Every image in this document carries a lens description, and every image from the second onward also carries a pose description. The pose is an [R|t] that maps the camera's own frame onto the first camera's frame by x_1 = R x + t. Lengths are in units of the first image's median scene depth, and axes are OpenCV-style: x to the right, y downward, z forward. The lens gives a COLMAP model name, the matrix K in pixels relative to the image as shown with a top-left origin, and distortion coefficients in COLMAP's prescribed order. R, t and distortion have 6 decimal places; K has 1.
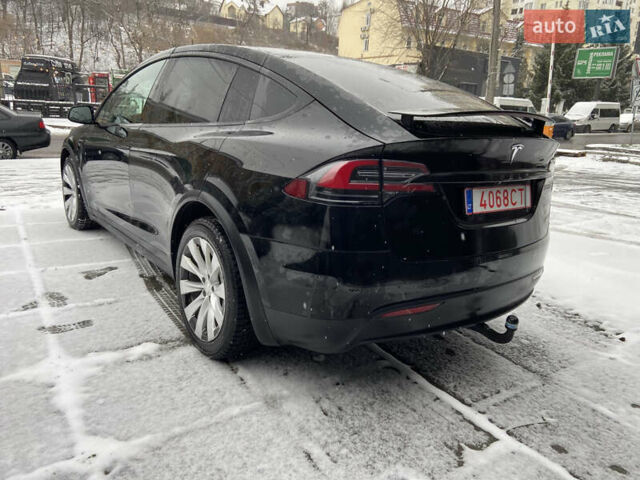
lens RADIAL K [[483.6, 0, 320.0], [0, 483.6, 240.0], [0, 0, 1]] dist [0.111744, -0.137685]
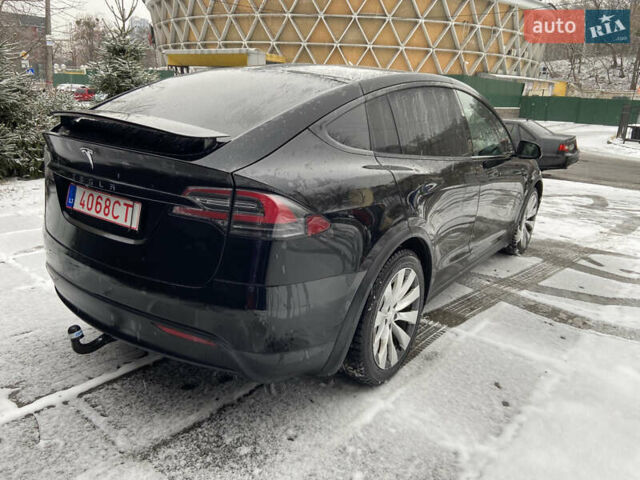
lens RADIAL K [[483.6, 0, 320.0], [0, 483.6, 240.0], [0, 0, 1]] dist [0.111744, -0.137685]
pose [[0.270569, 0.223635, -0.936365, 1.372302], [-0.274931, 0.950087, 0.147469, -0.274273], [0.922608, 0.217536, 0.318548, 1.090176]]
